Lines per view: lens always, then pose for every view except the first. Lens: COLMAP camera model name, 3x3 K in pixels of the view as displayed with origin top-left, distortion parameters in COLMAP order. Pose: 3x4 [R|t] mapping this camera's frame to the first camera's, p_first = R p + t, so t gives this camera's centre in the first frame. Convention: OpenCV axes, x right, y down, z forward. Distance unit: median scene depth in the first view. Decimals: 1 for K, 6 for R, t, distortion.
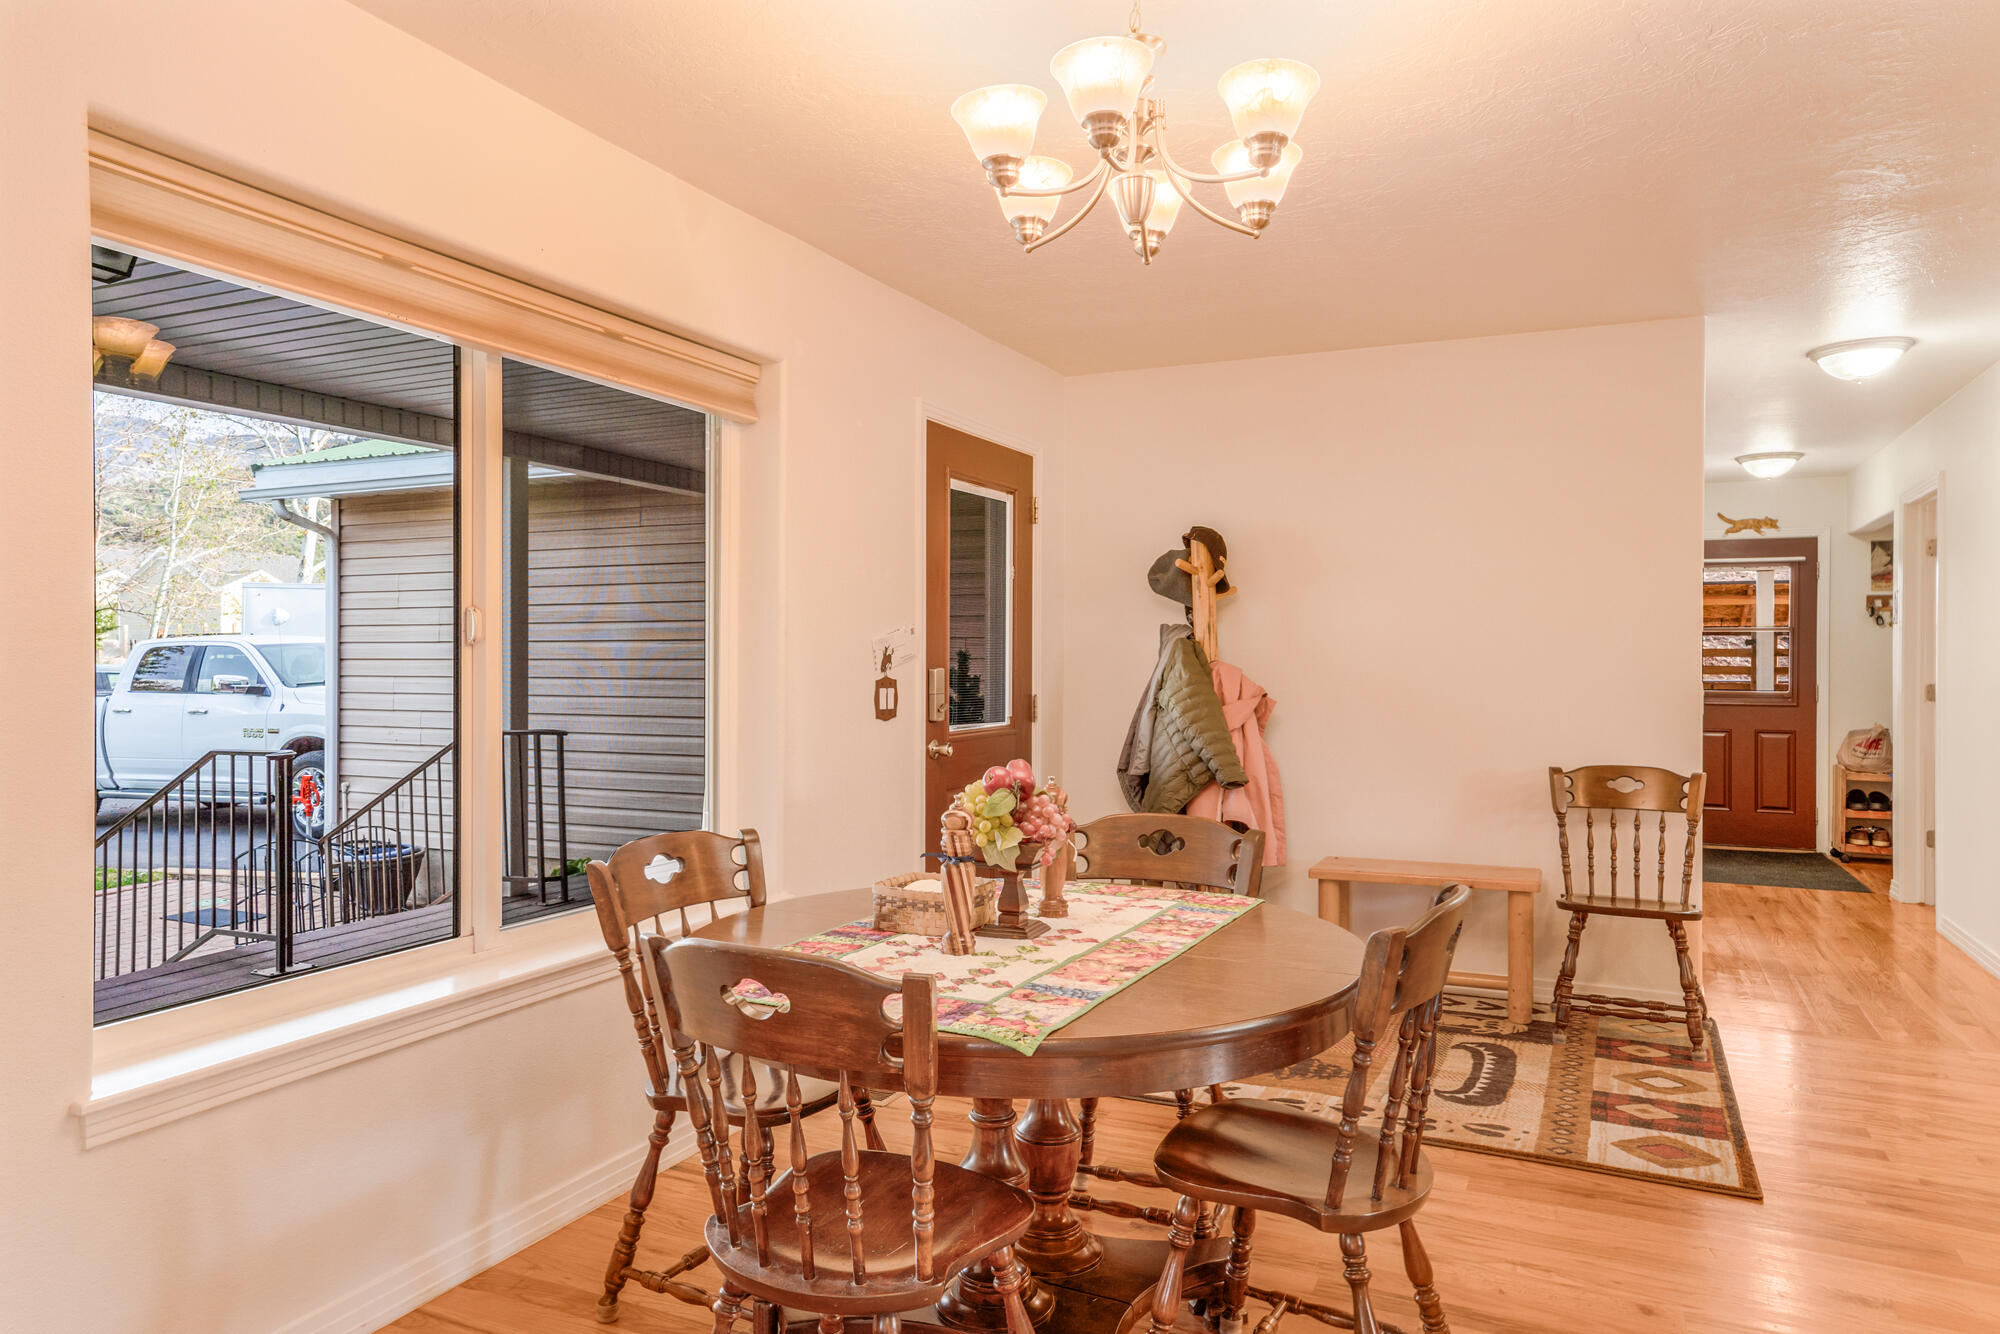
lens RADIAL K [[1322.5, 0, 999.2], [0, 1322.5, 662.2], [0, 0, 1]] dist [-0.000757, -0.000058]
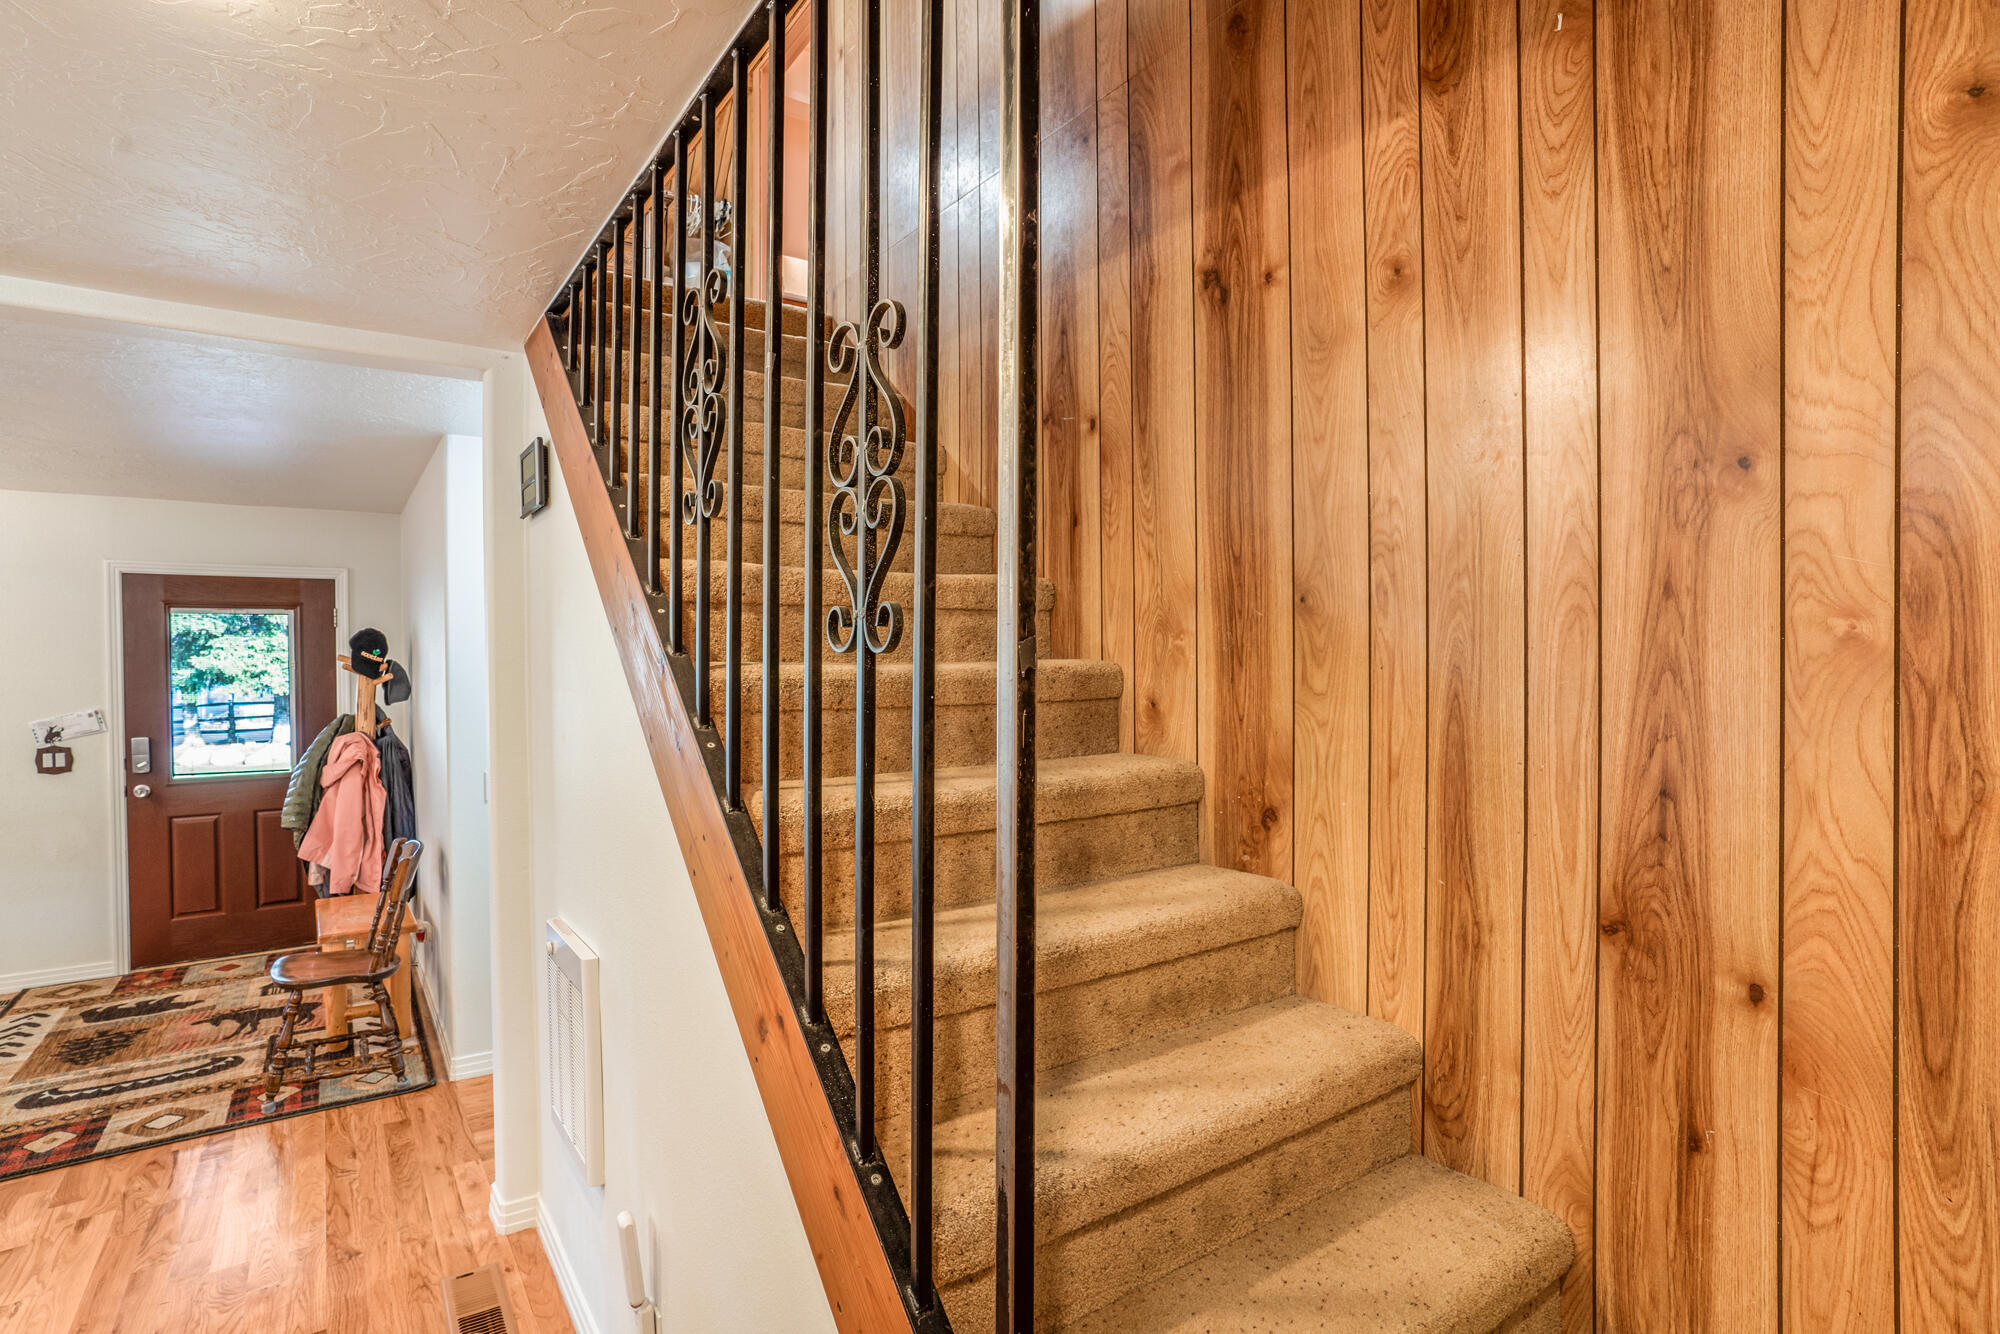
lens RADIAL K [[986.3, 0, 1000.5], [0, 986.3, 664.5], [0, 0, 1]] dist [0.002101, 0.000340]
pose [[0.868979, 0.004200, -0.494831, 1.499910], [-0.002294, 0.999987, 0.004460, -0.095247], [0.494844, -0.002740, 0.868978, 0.561841]]
